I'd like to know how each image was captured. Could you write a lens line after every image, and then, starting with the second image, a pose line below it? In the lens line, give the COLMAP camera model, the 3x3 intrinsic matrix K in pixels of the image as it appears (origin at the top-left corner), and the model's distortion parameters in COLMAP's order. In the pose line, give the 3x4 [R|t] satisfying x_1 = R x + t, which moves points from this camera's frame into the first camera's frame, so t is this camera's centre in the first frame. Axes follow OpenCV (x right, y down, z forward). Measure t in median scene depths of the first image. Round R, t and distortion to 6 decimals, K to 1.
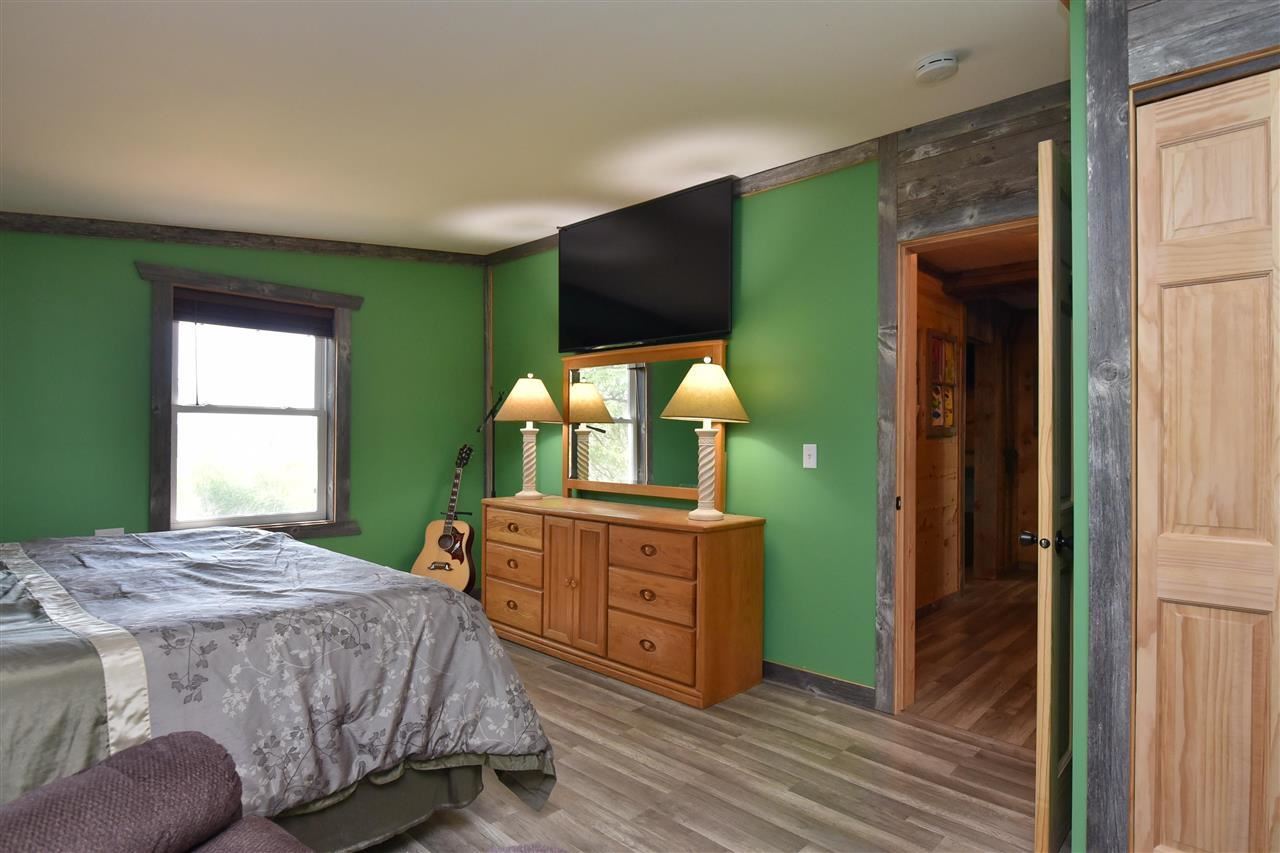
lens RADIAL K [[699.1, 0, 635.0], [0, 699.1, 434.6], [0, 0, 1]] dist [0.002374, -0.015685]
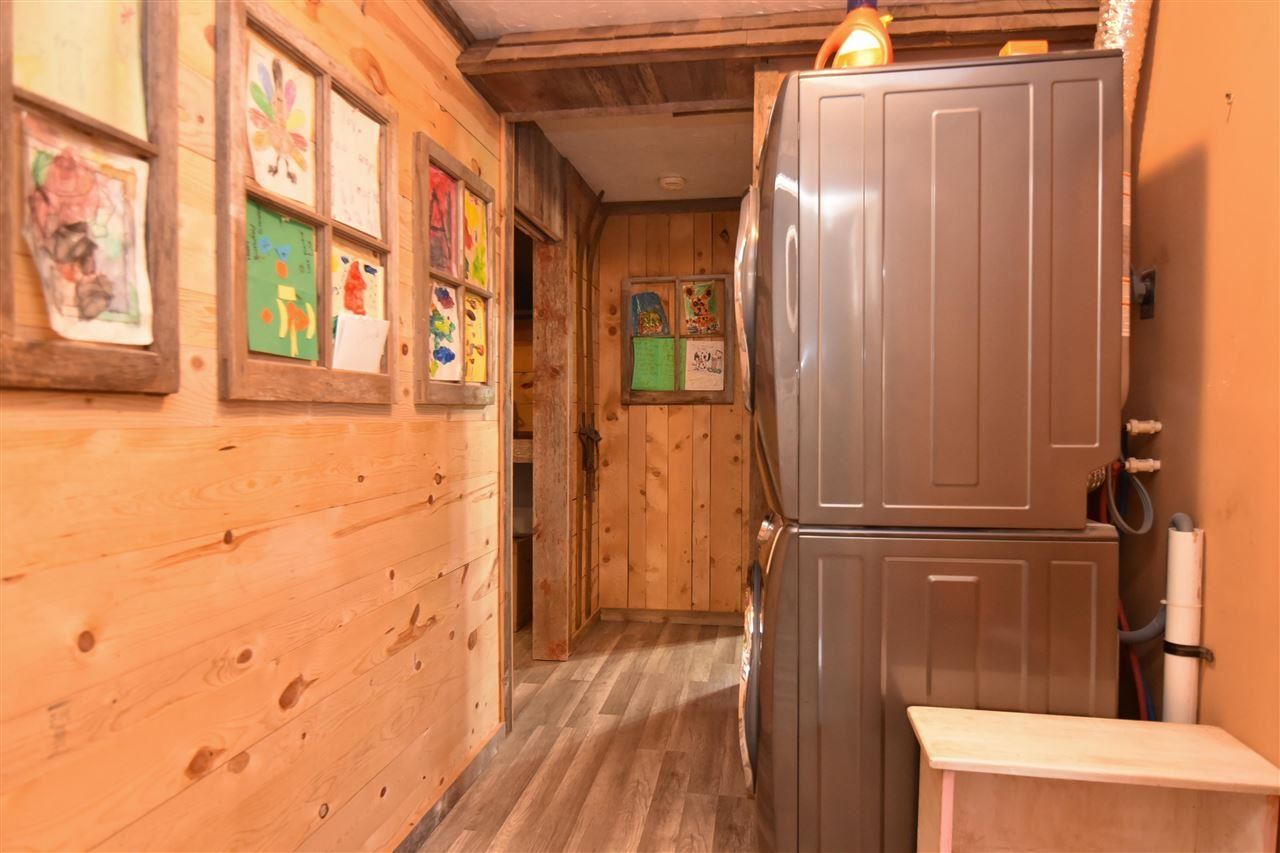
lens RADIAL K [[733.9, 0, 640.0], [0, 733.9, 426.5], [0, 0, 1]] dist [-0.002484, -0.000628]
pose [[0.835778, -0.013424, 0.548904, 0.263783], [0.000080, 0.999704, 0.024327, 0.003784], [-0.549068, -0.020288, 0.835531, 0.519743]]
